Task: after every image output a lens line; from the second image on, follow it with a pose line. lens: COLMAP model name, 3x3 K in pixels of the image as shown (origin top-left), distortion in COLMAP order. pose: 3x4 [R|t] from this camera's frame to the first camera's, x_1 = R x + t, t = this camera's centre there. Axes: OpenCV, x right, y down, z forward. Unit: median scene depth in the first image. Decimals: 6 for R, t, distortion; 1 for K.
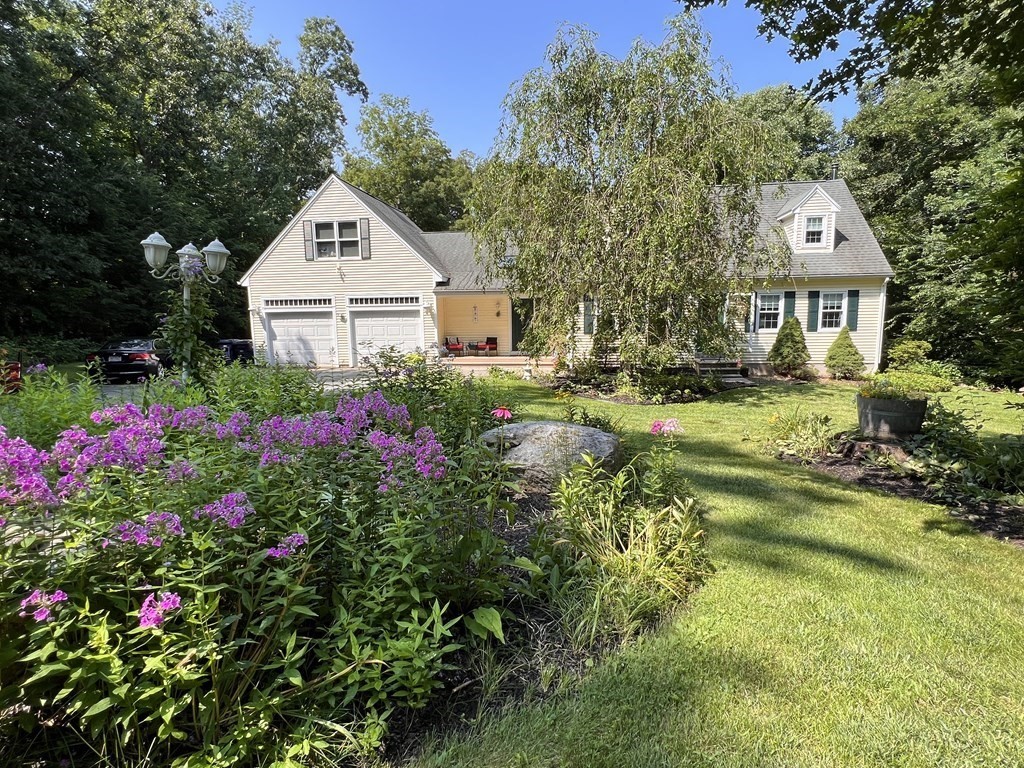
lens RADIAL K [[515.4, 0, 514.6], [0, 515.4, 383.3], [0, 0, 1]] dist [-0.001233, -0.000105]
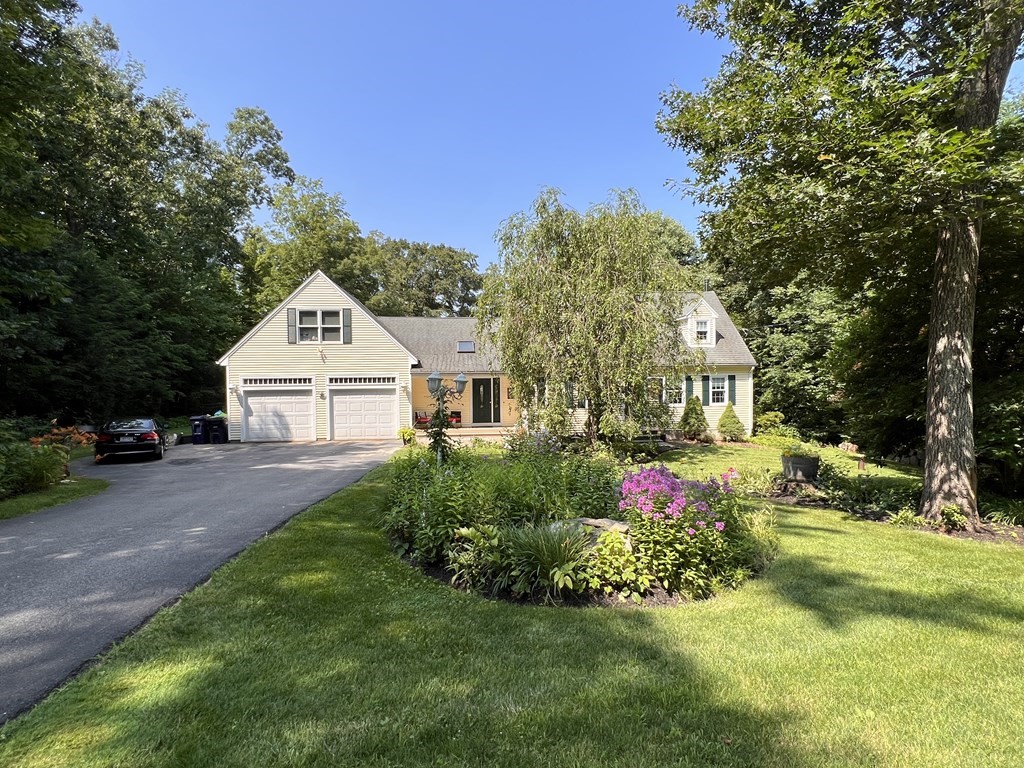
lens RADIAL K [[515.4, 0, 507.6], [0, 515.4, 387.7], [0, 0, 1]] dist [-0.001233, -0.000105]
pose [[0.973481, 0.000259, 0.228767, -0.204216], [0.025857, 0.993466, -0.111158, -0.011334], [-0.227301, 0.114125, 0.967114, -0.157504]]
